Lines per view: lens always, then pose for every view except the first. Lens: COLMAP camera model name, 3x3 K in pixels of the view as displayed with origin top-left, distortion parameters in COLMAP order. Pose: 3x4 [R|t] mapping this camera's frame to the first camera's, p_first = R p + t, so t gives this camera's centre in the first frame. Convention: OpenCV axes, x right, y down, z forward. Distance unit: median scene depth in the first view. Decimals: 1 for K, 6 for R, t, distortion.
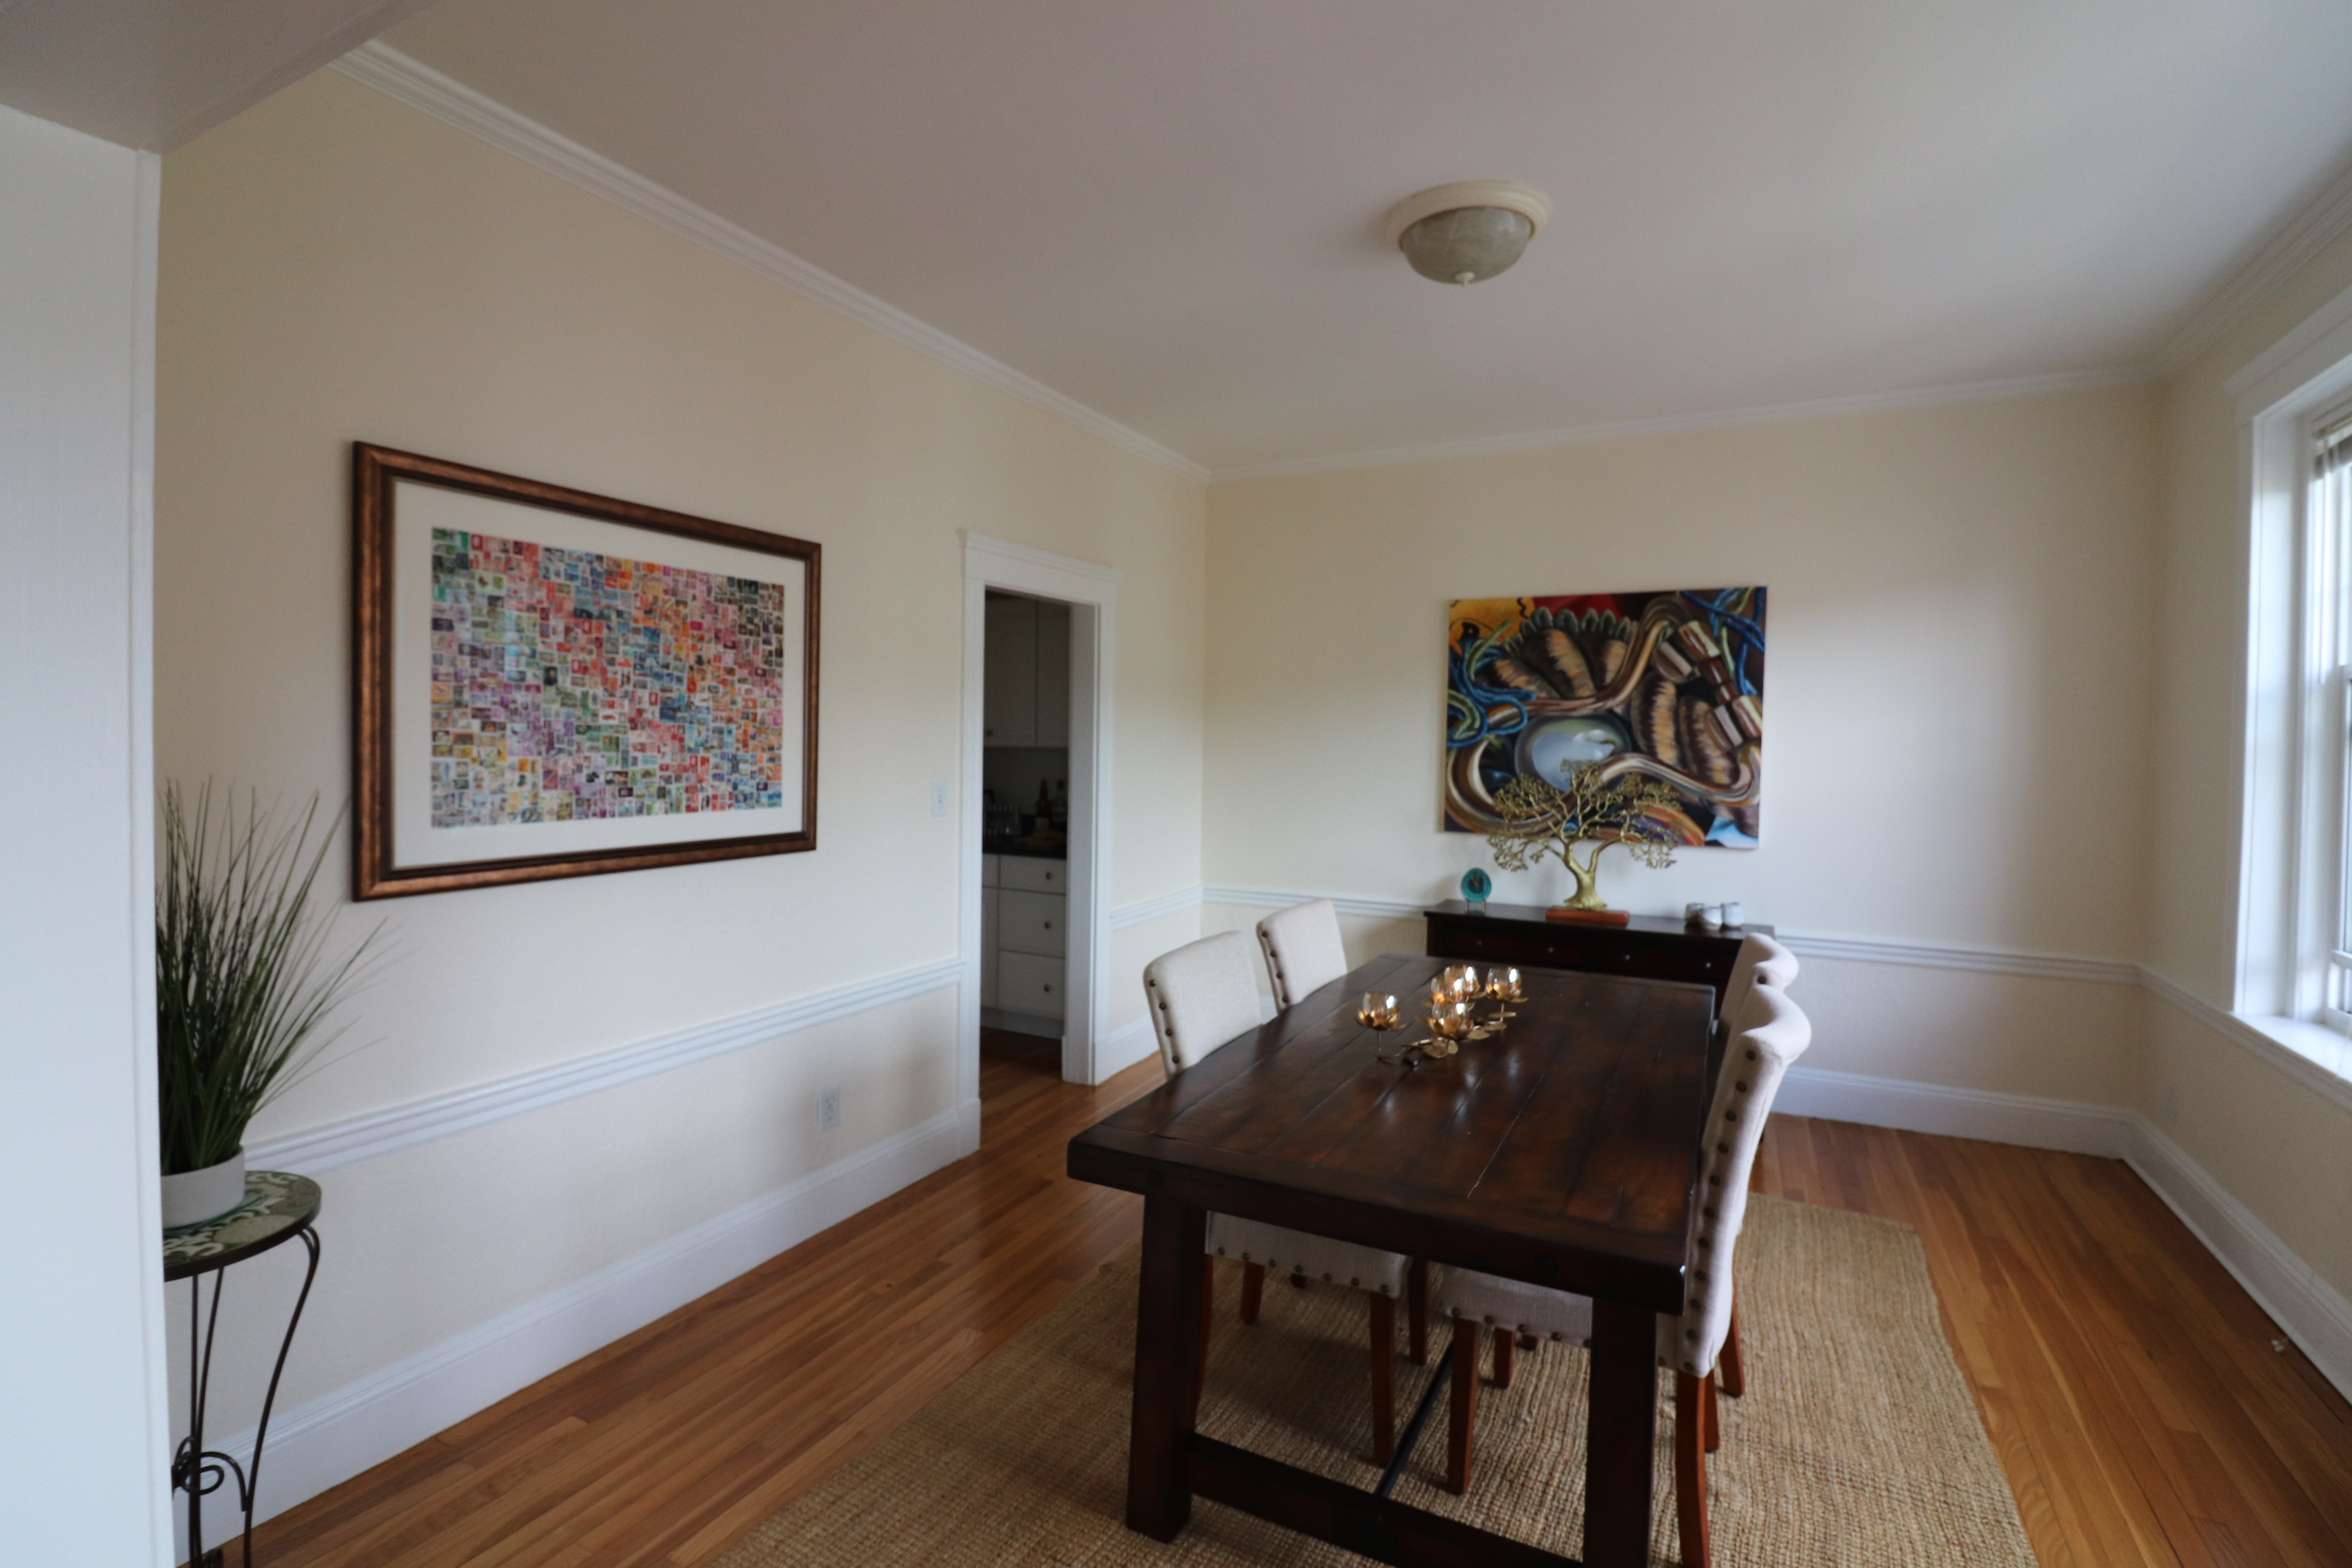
lens RADIAL K [[1075.7, 0, 1170.3], [0, 1075.7, 767.4], [0, 0, 1]] dist [-0.003289, -0.012611]
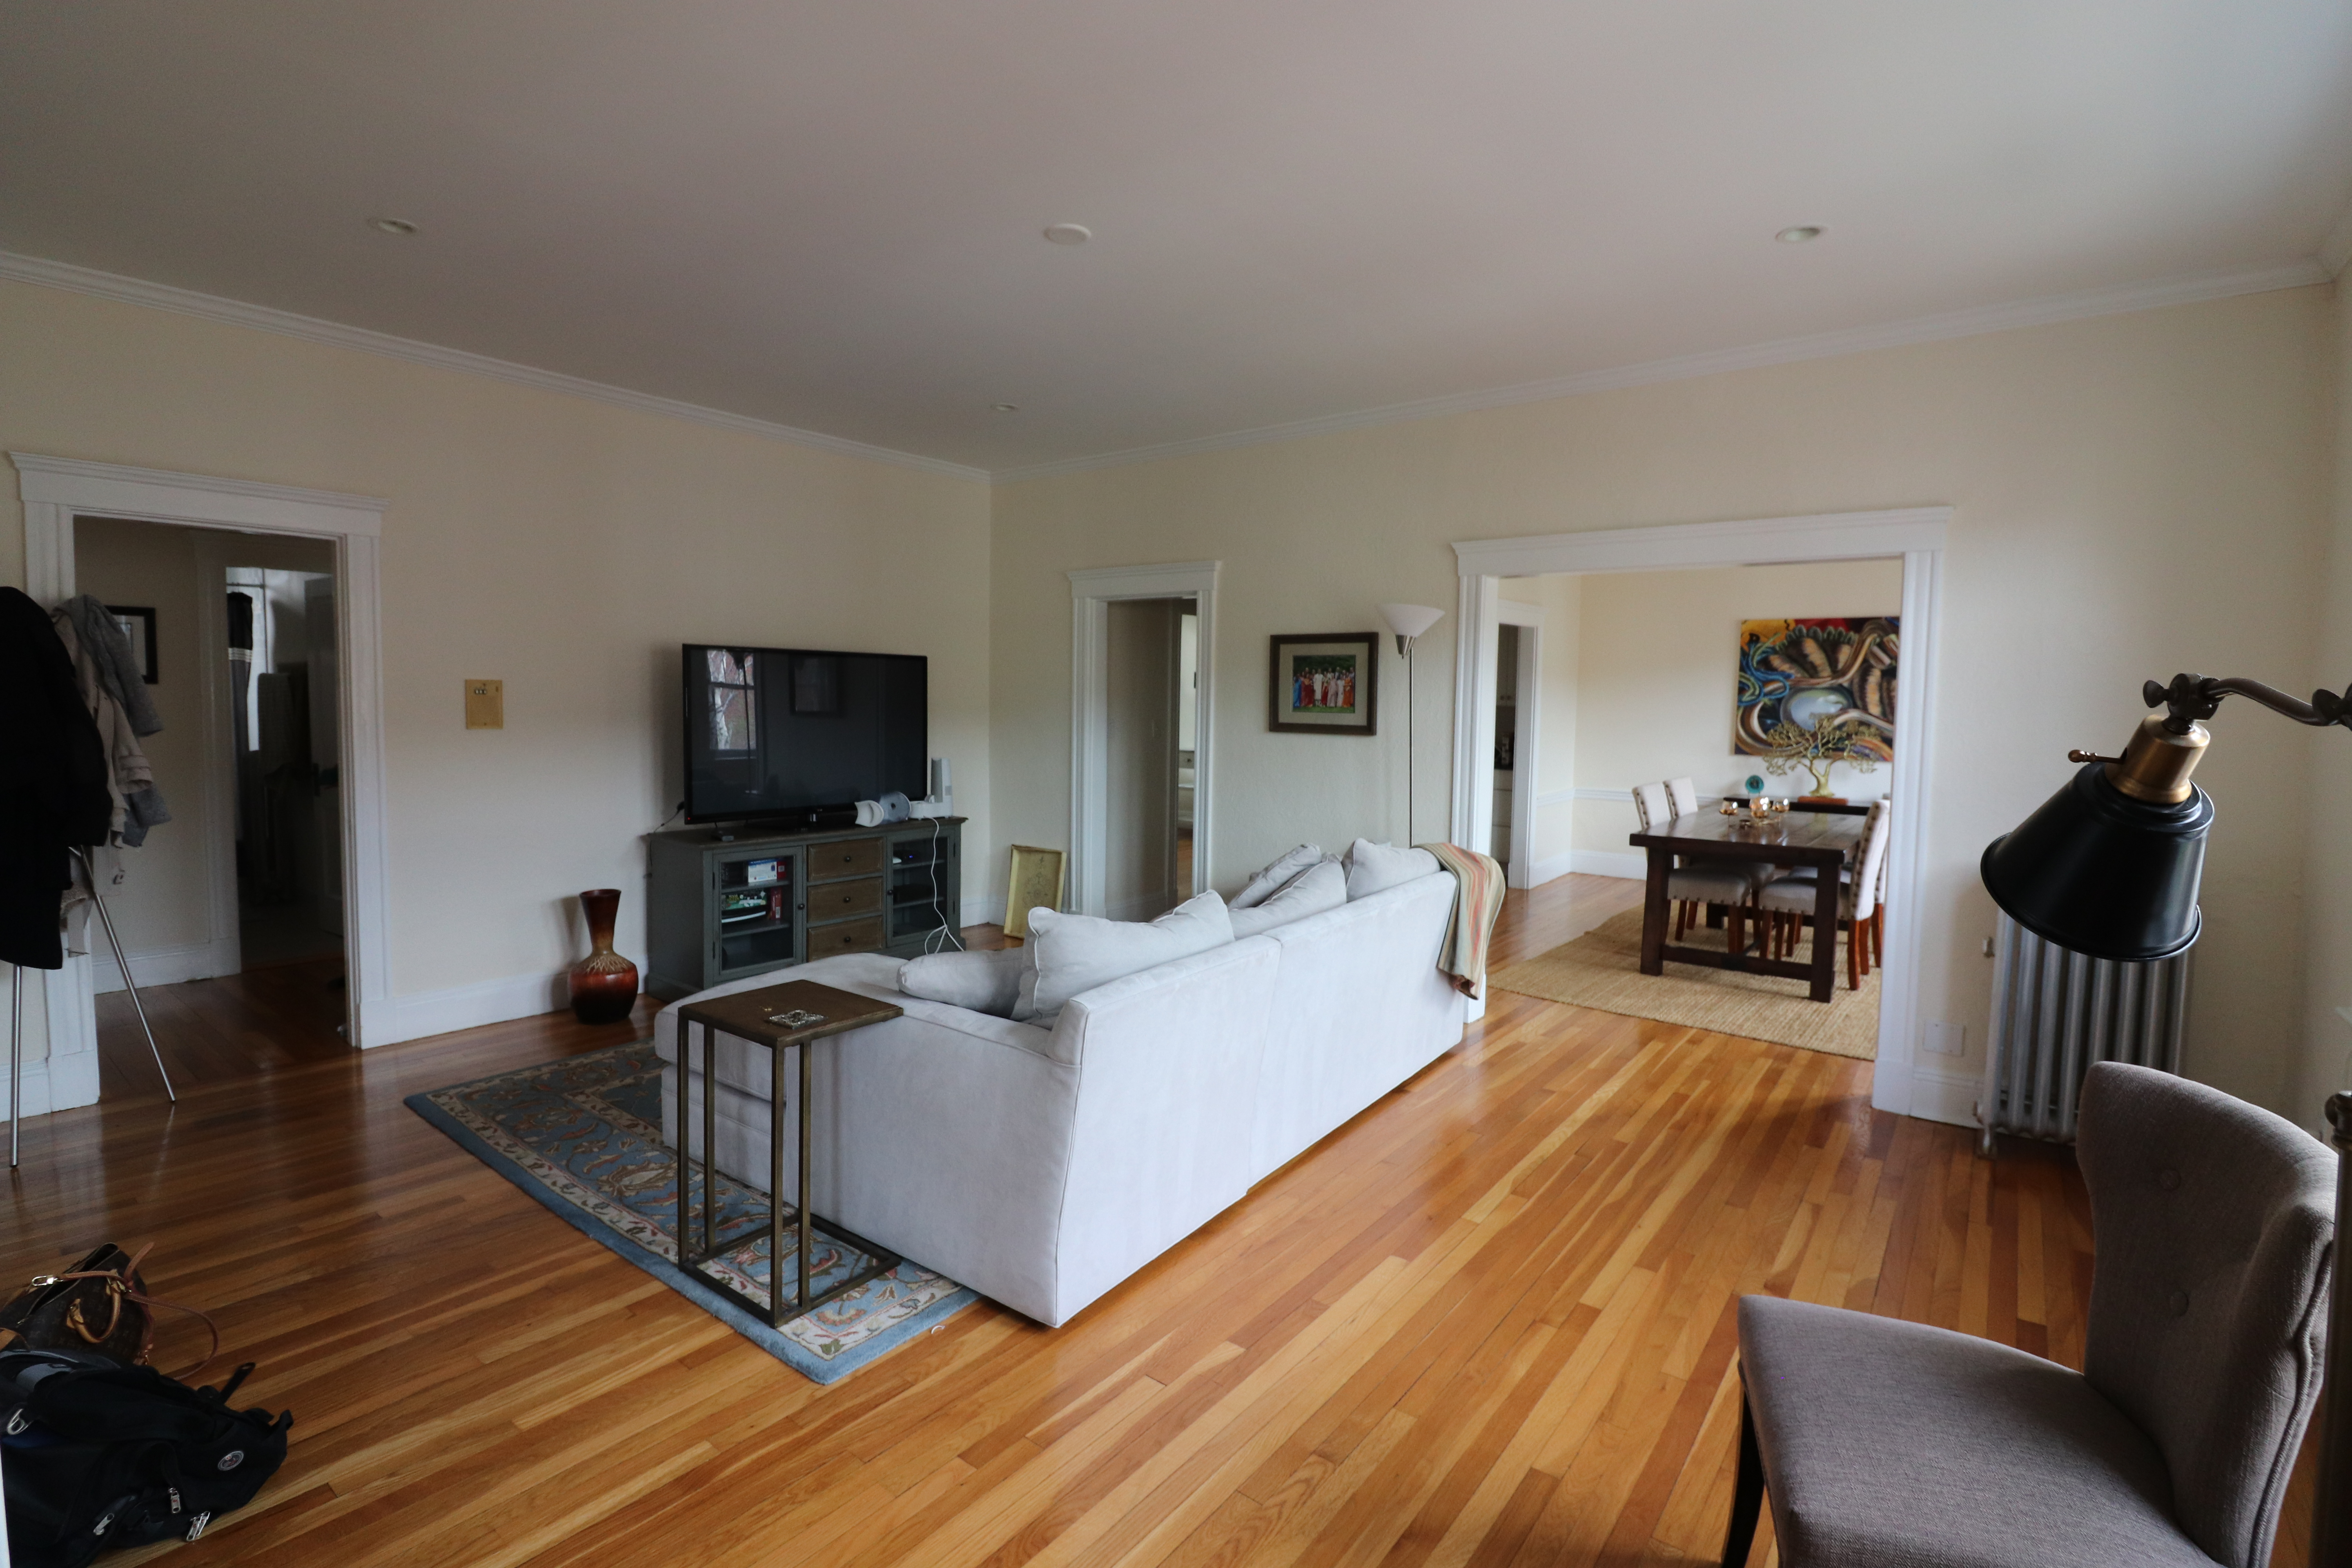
lens RADIAL K [[1102.9, 0, 1165.0], [0, 1102.9, 764.9], [0, 0, 1]] dist [0.000000, -0.013763]
pose [[0.983238, 0.011947, -0.181935, -0.356998], [-0.005313, 0.999305, 0.036909, 0.017769], [0.182249, -0.035323, 0.982618, -1.001716]]
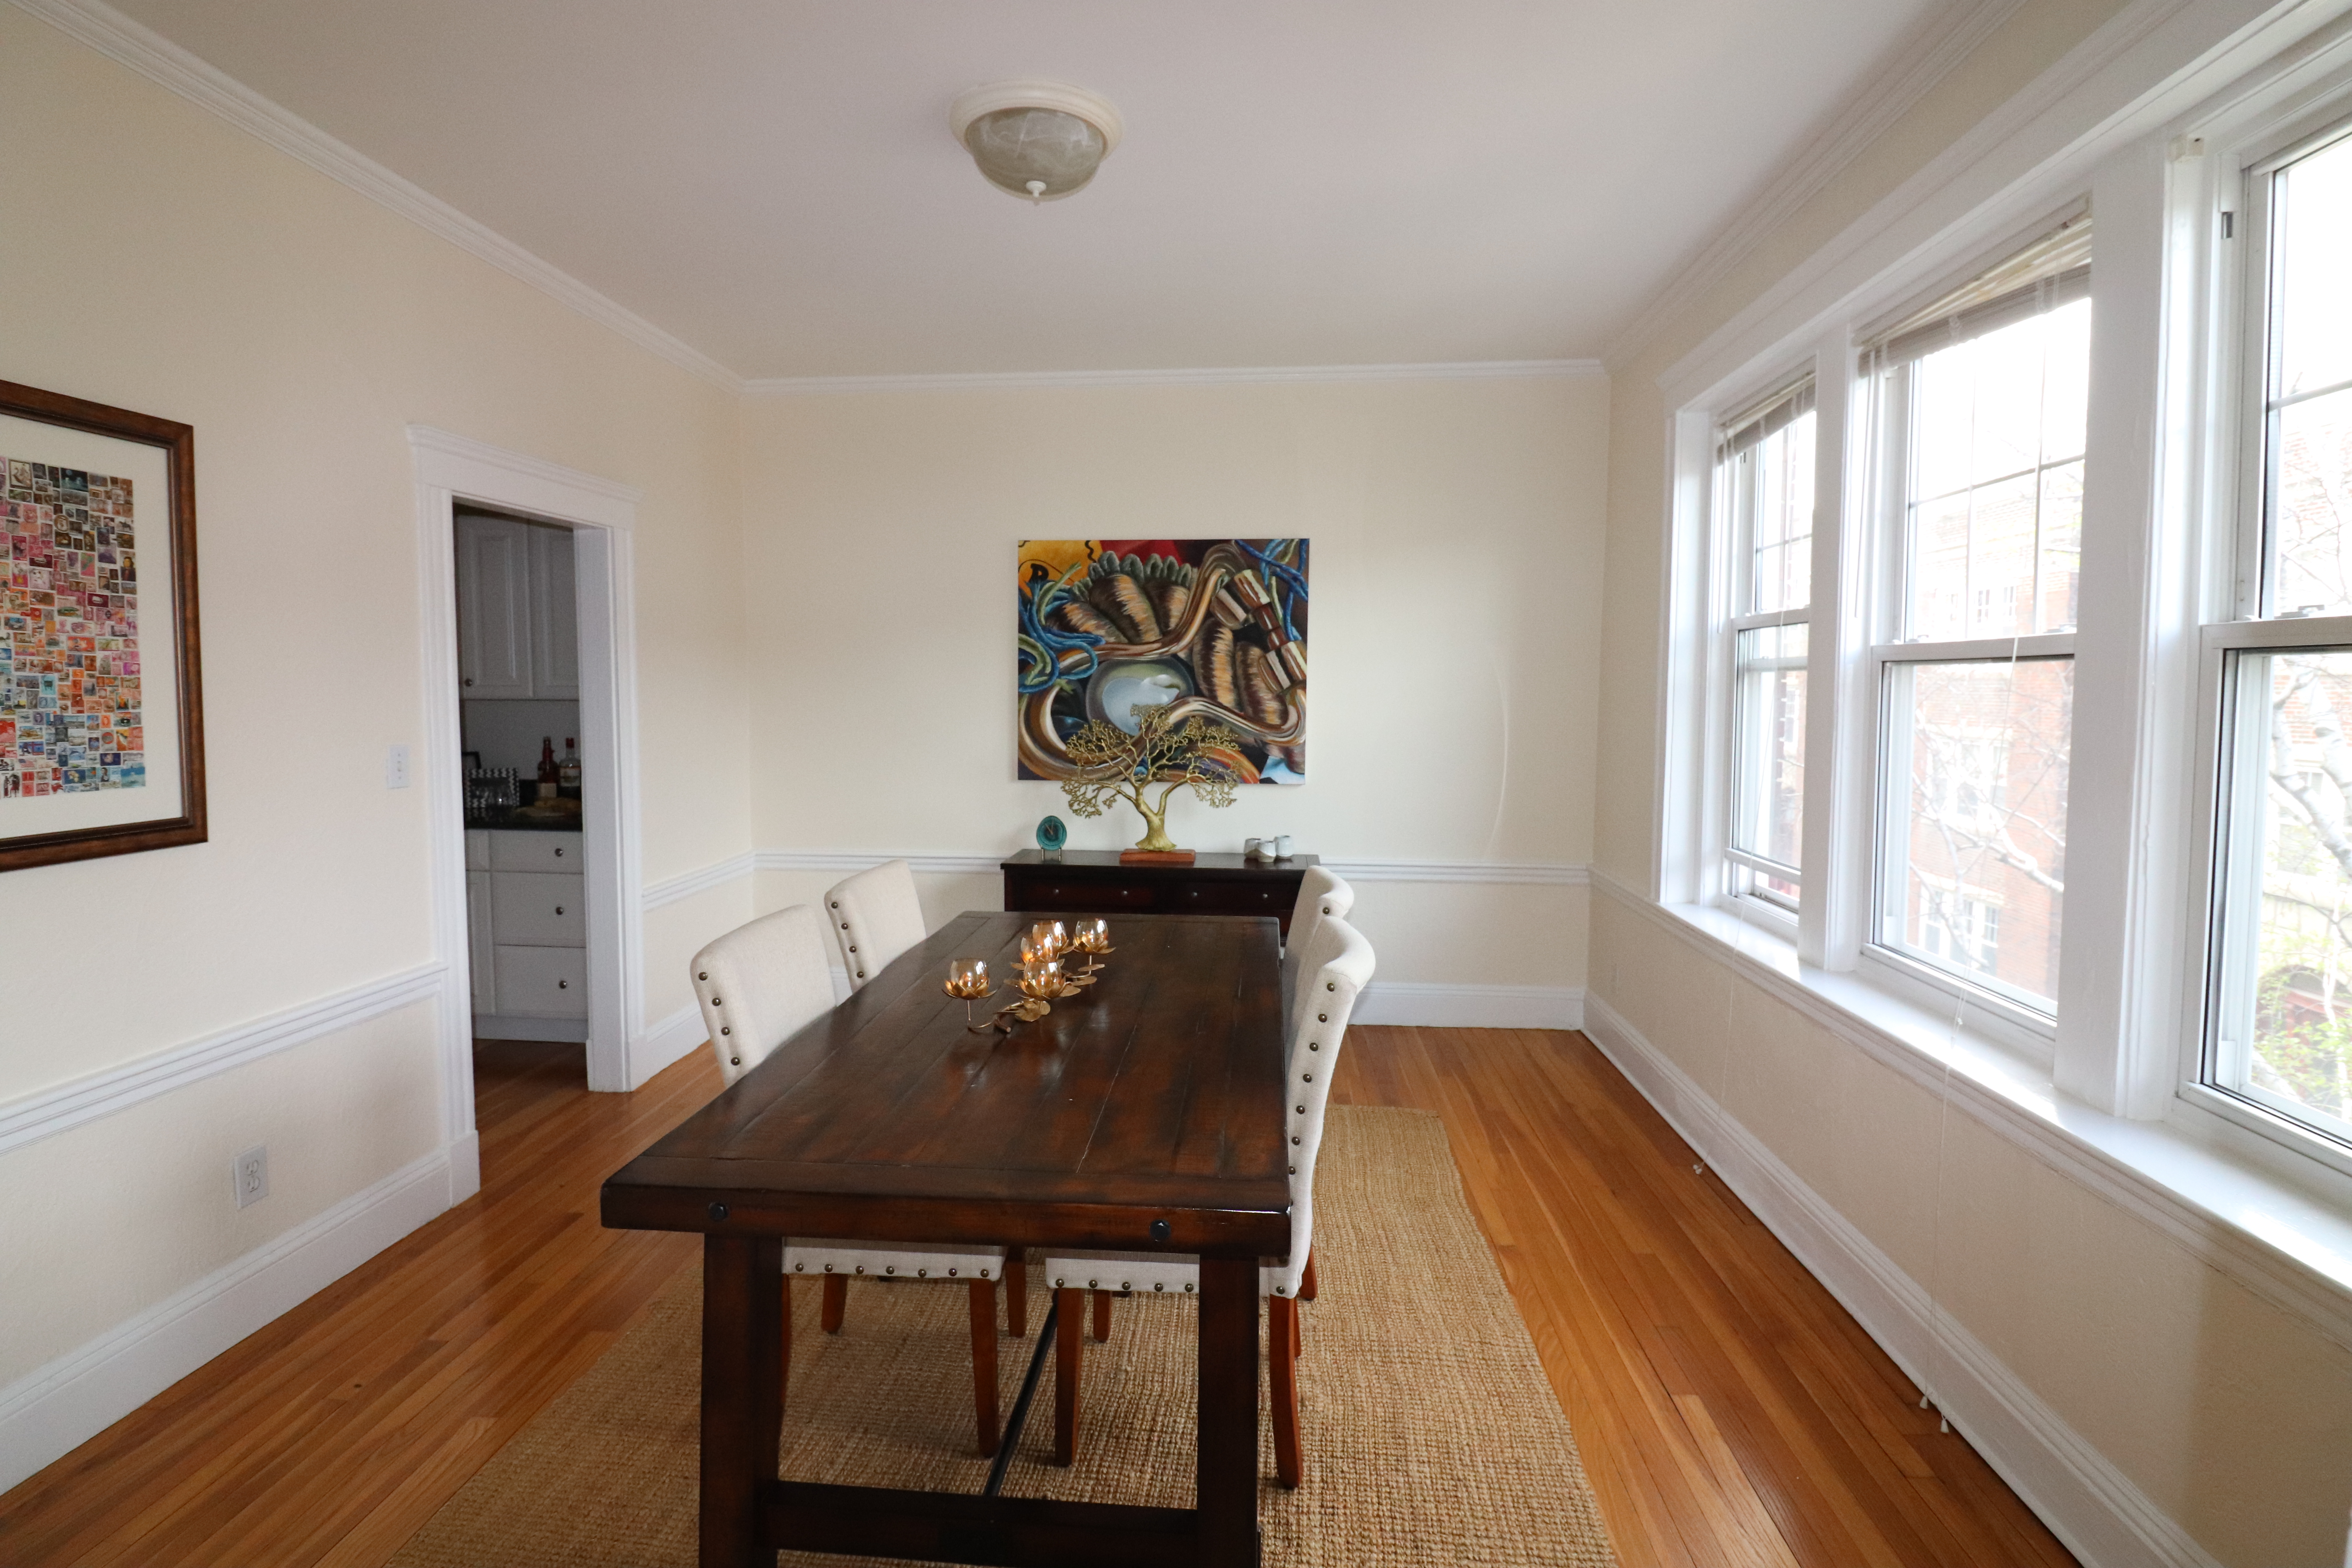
lens RADIAL K [[1102.9, 0, 1165.0], [0, 1102.9, 764.9], [0, 0, 1]] dist [0.000000, -0.013763]
pose [[0.923433, -0.035974, 0.382071, -0.003131], [0.018470, 0.998609, 0.049383, -0.000986], [-0.383316, -0.038545, 0.922813, 0.033951]]
